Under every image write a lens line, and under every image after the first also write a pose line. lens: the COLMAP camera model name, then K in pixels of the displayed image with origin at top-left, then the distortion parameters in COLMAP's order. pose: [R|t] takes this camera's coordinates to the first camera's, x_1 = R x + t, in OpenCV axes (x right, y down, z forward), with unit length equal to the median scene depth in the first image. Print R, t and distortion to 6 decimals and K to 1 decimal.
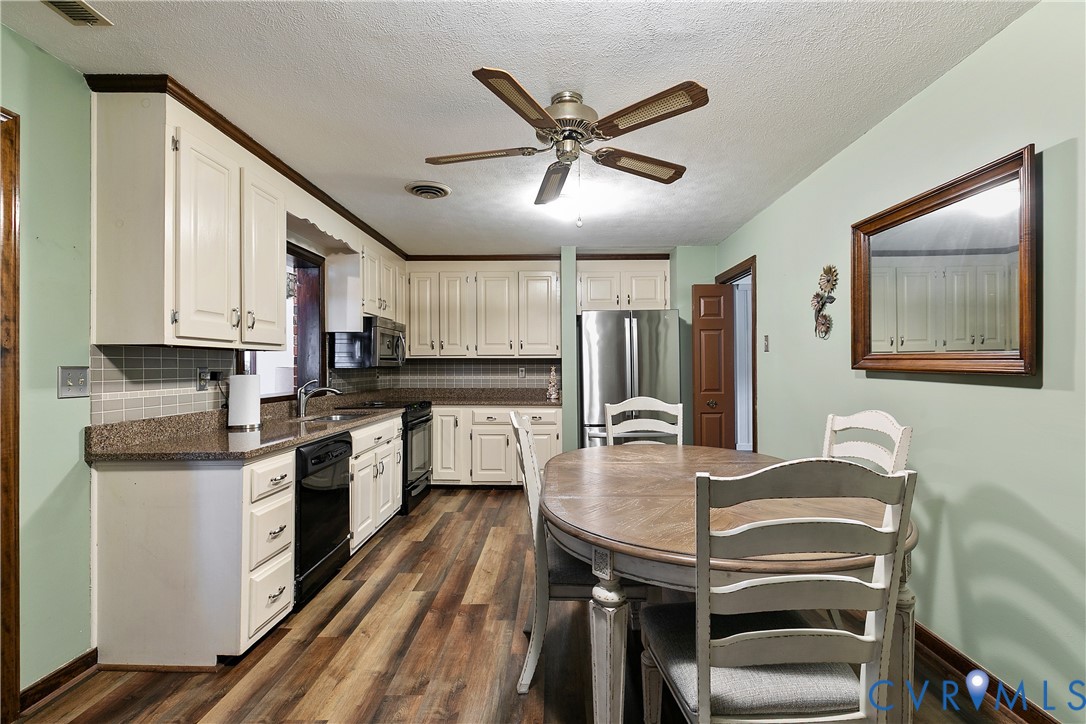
lens RADIAL K [[525.0, 0, 556.4], [0, 525.0, 367.4], [0, 0, 1]] dist [-0.001106, -0.000389]
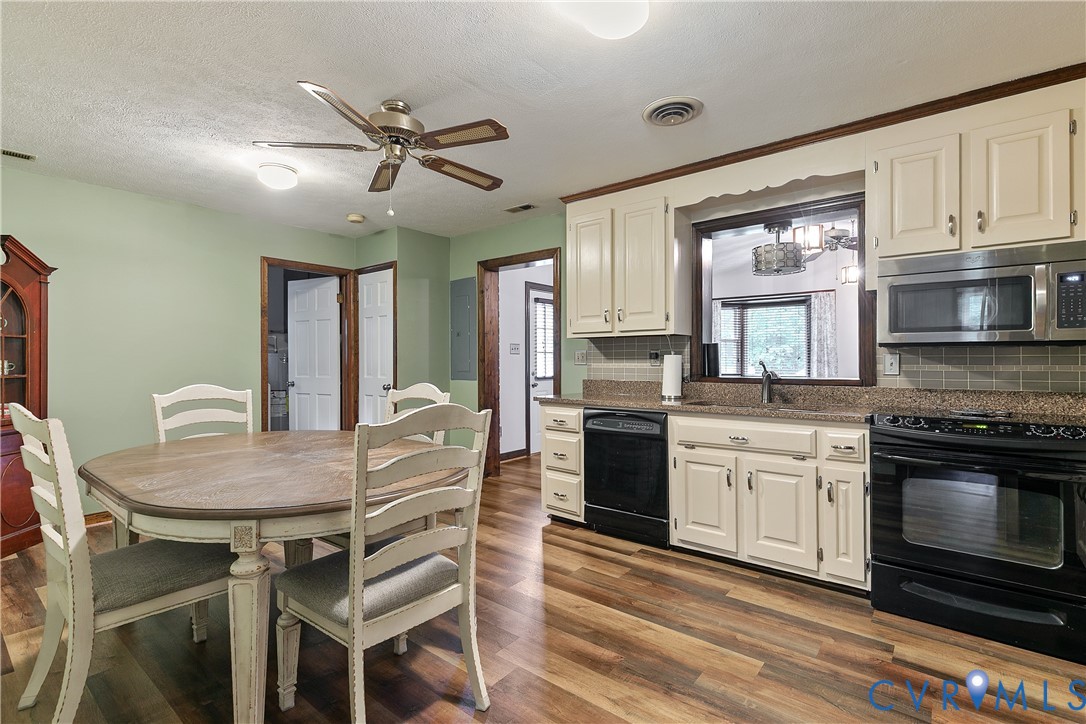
lens RADIAL K [[525.0, 0, 556.4], [0, 525.0, 367.4], [0, 0, 1]] dist [-0.001106, -0.000389]
pose [[-0.649414, 0.017058, -0.760244, 0.446283], [0.001616, 0.999777, 0.021052, 0.013639], [0.760433, 0.012443, -0.649297, 1.370866]]
